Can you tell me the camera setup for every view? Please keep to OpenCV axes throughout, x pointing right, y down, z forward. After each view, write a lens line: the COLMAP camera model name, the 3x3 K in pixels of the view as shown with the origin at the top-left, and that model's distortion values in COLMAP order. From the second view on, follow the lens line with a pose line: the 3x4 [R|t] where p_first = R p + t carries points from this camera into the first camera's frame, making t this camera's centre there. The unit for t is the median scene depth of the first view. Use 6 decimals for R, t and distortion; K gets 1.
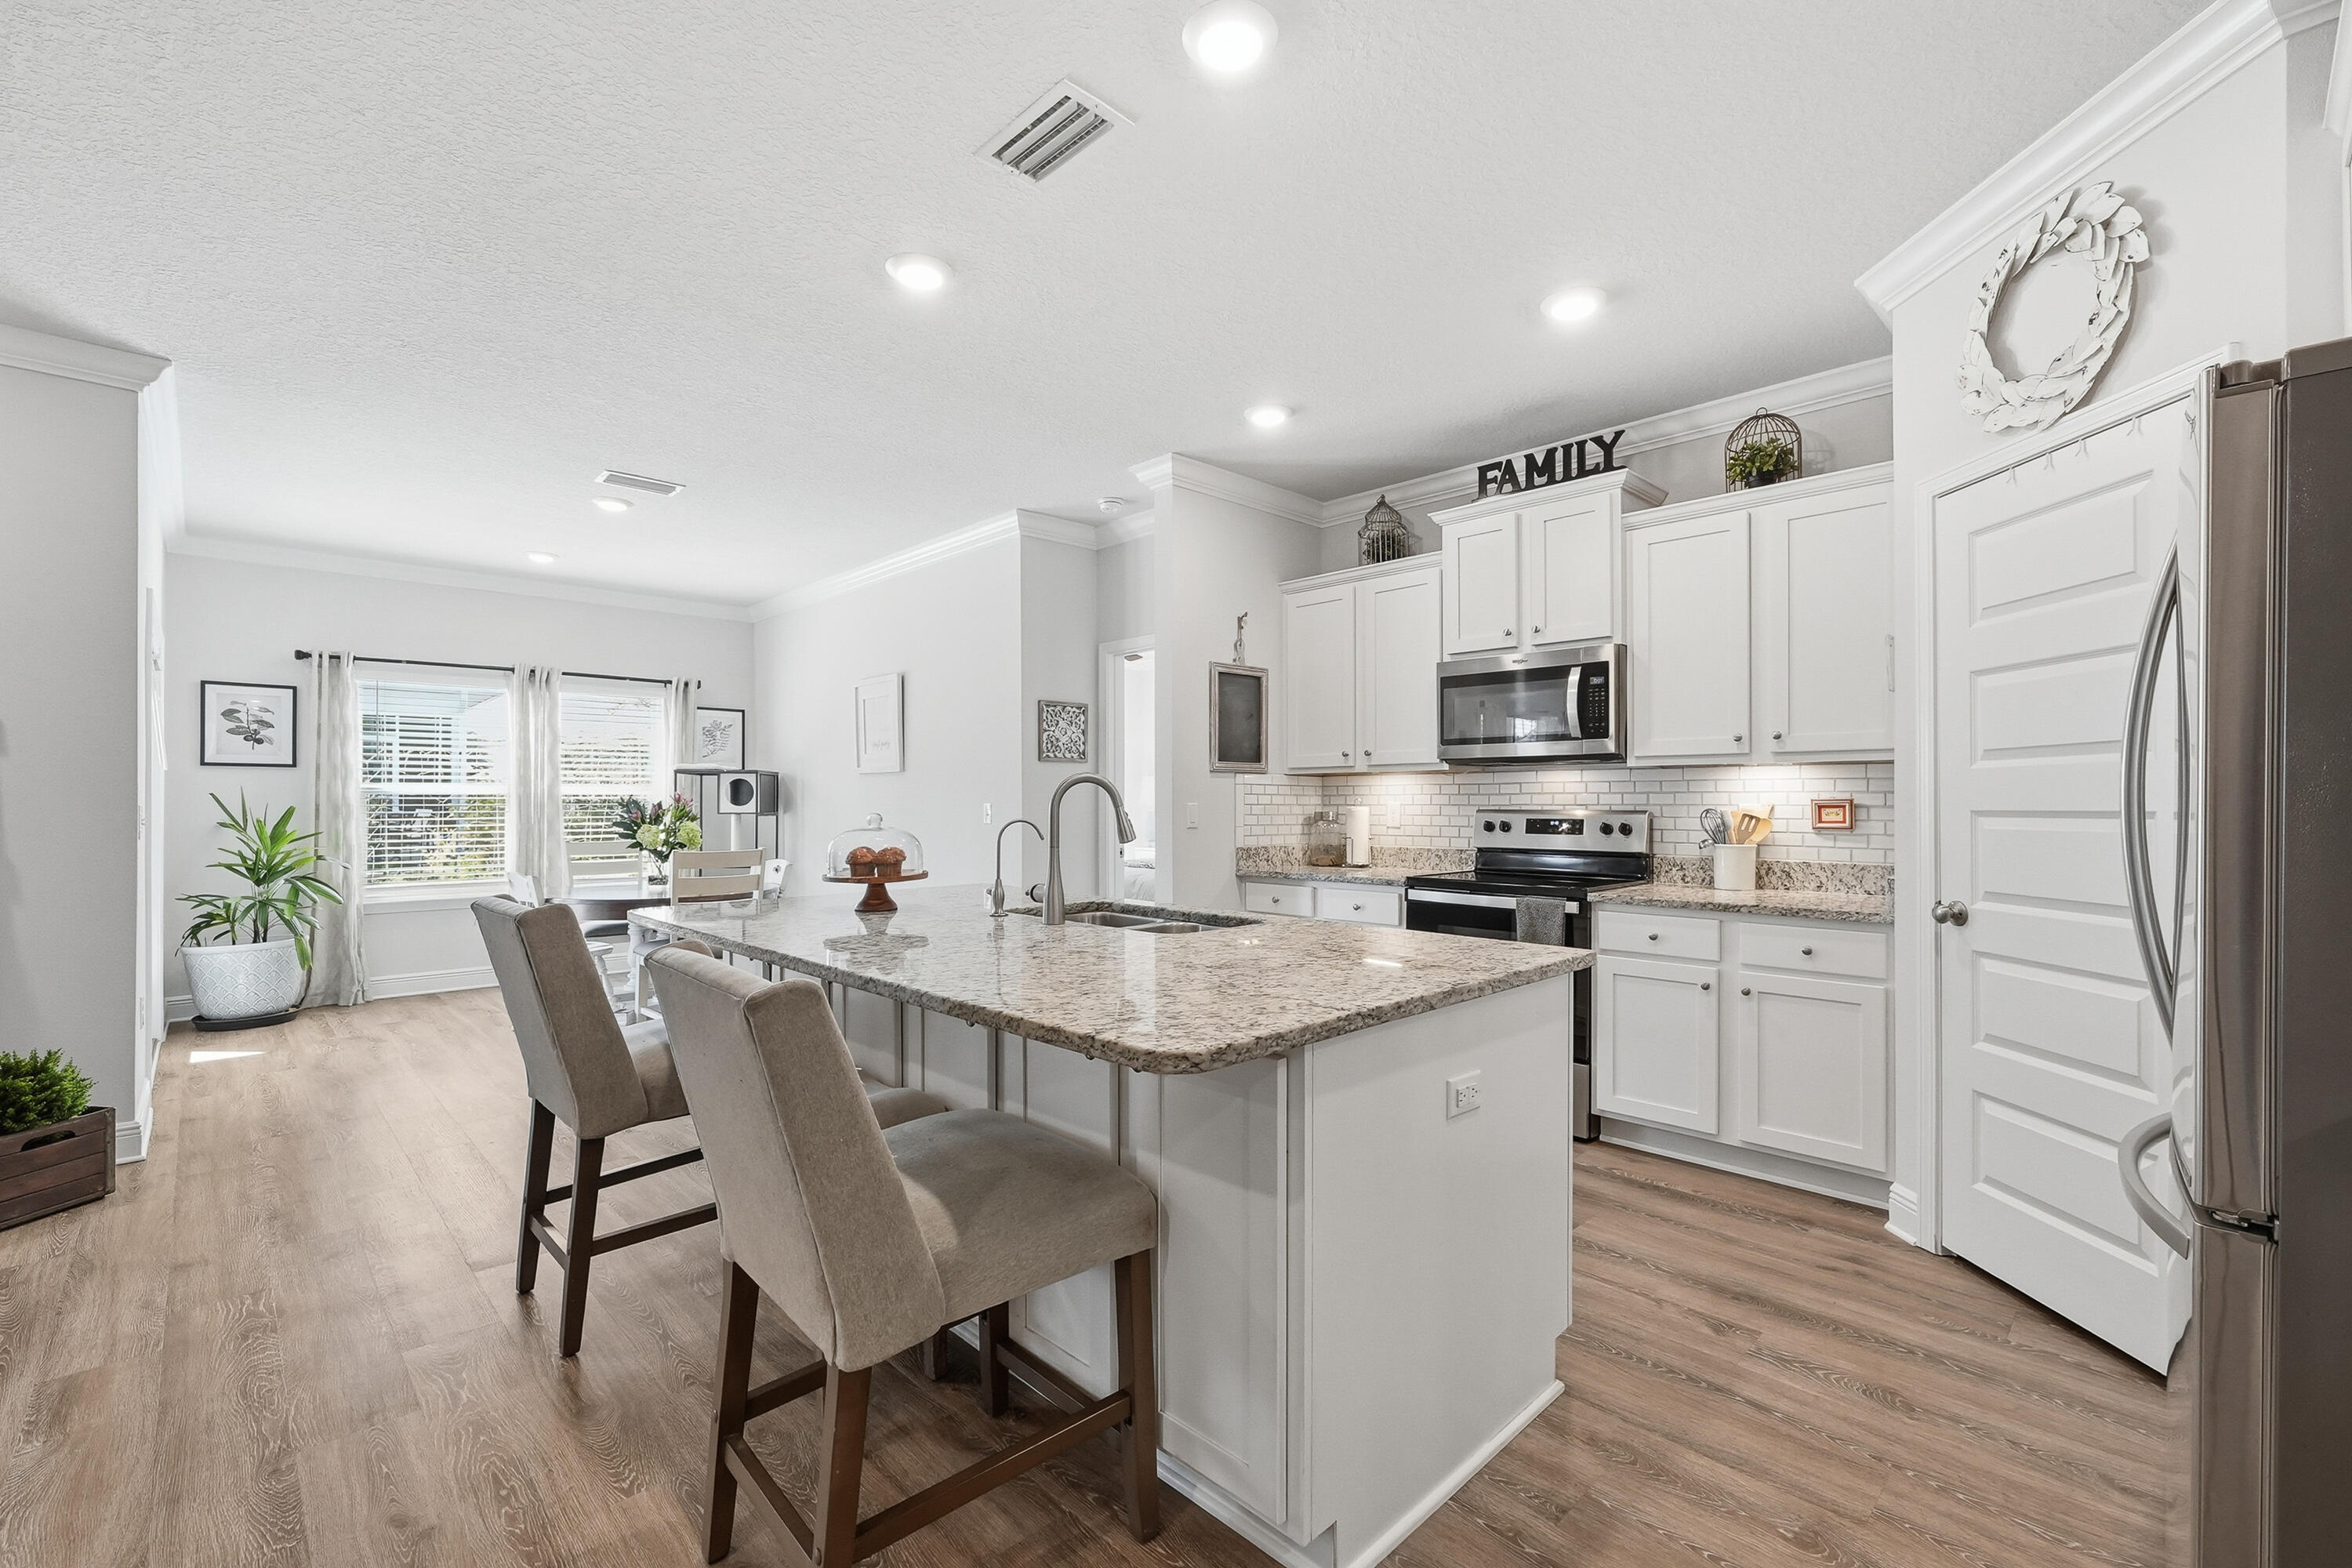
lens RADIAL K [[1002.9, 0, 1175.9], [0, 1002.9, 793.8], [0, 0, 1]] dist [0.003425, 0.001383]
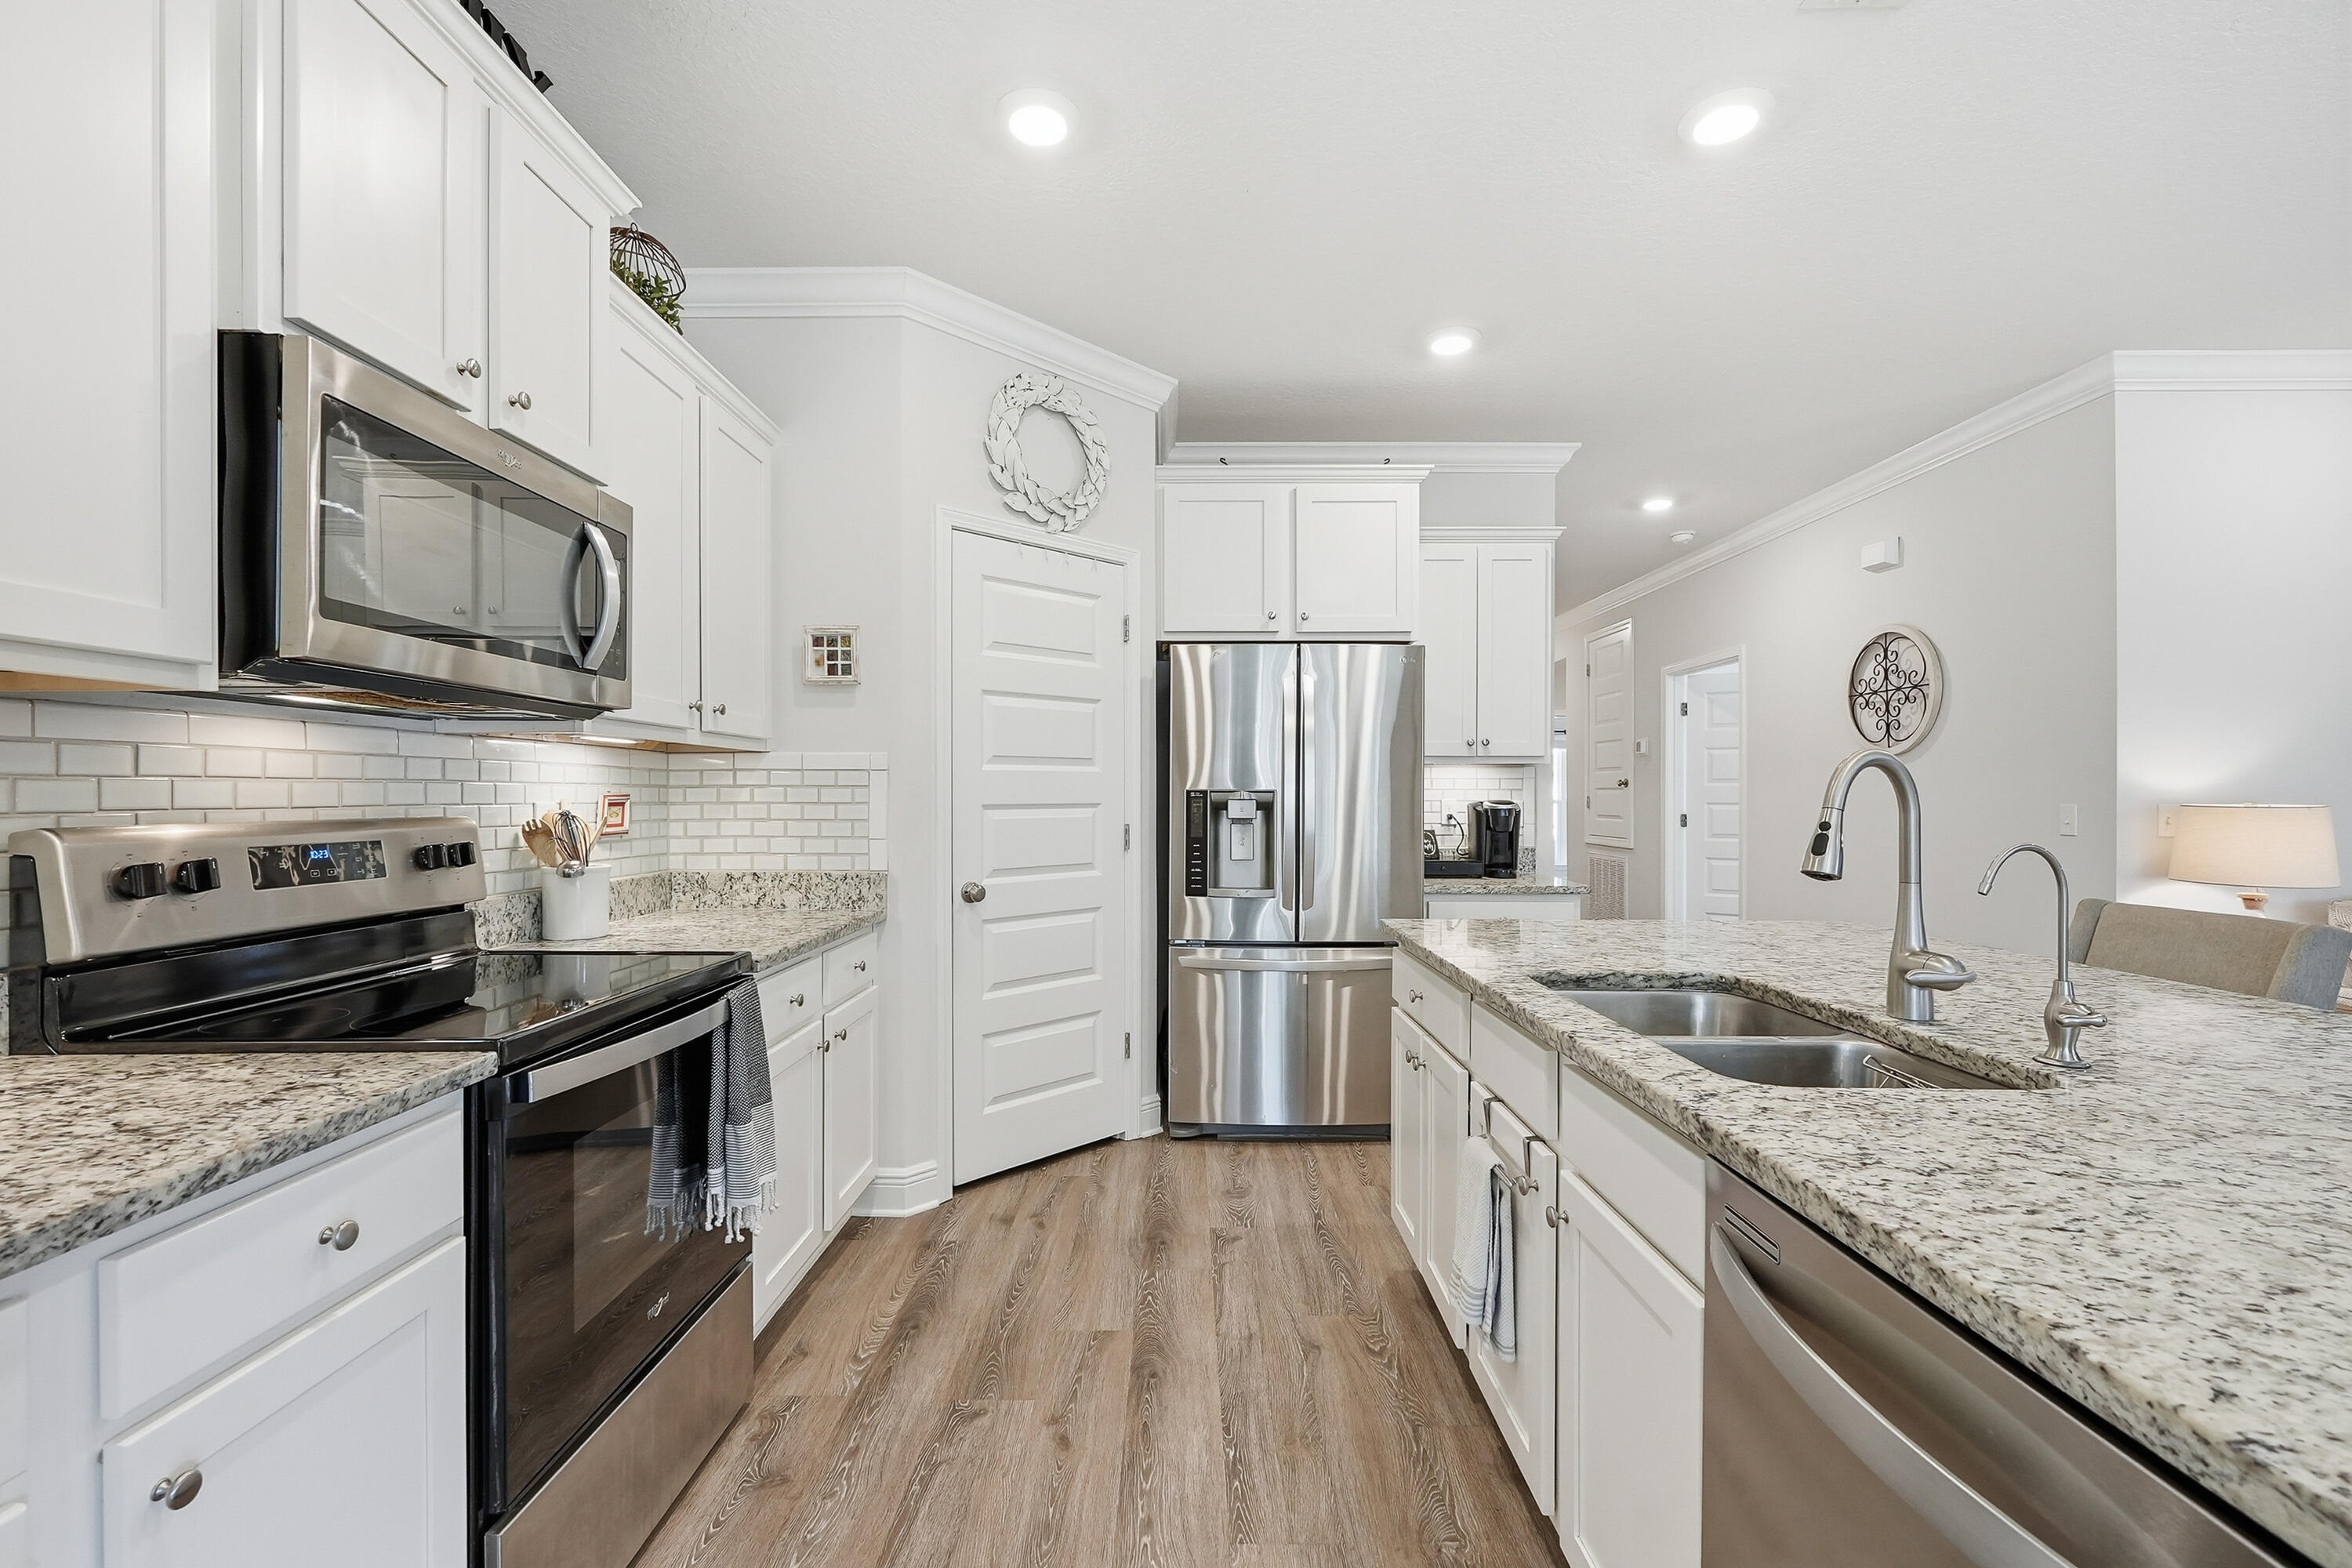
lens RADIAL K [[1002.9, 0, 1175.9], [0, 1002.9, 793.8], [0, 0, 1]] dist [0.003425, 0.001383]
pose [[-0.713798, 0.000225, 0.700351, -0.150884], [-0.005777, 0.999964, -0.006209, 0.006648], [-0.700328, -0.008478, -0.713771, 1.155584]]
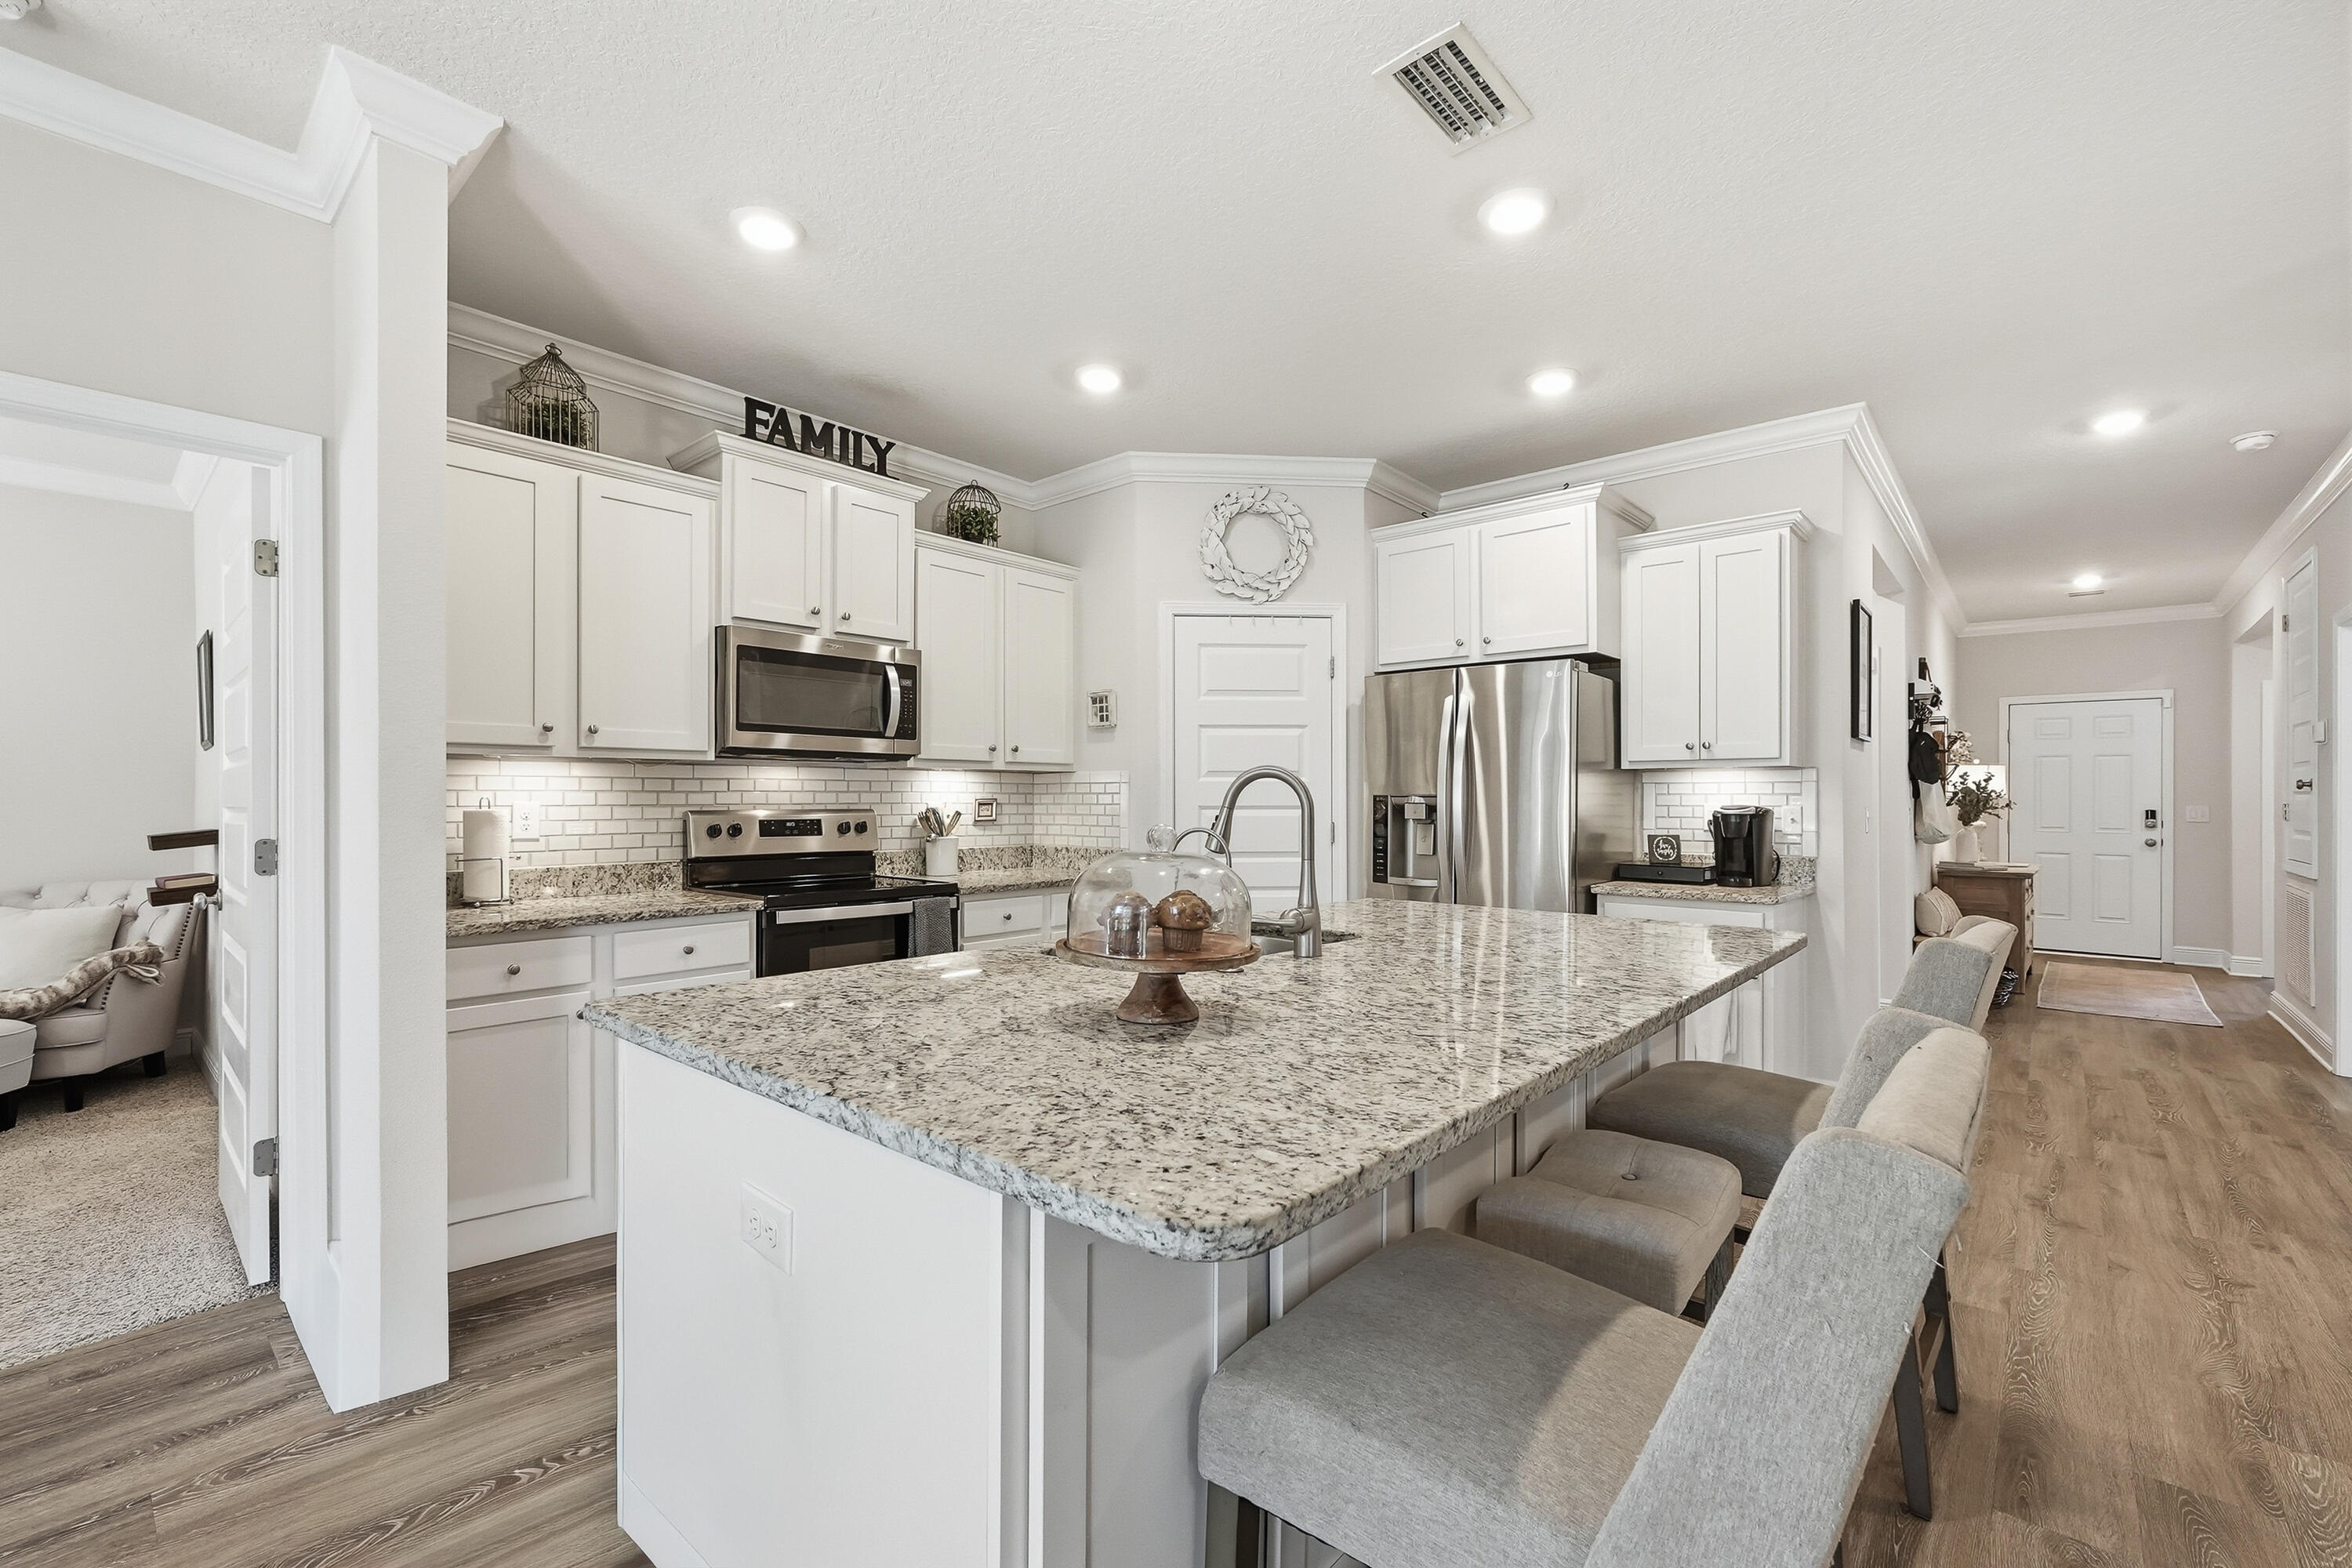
lens RADIAL K [[1002.9, 0, 1175.9], [0, 1002.9, 793.8], [0, 0, 1]] dist [0.003425, 0.001383]
pose [[-0.076740, 0.003650, 0.997044, -0.620059], [-0.009064, 0.999949, -0.004358, 0.002447], [-0.997010, -0.009372, -0.076703, 0.795647]]
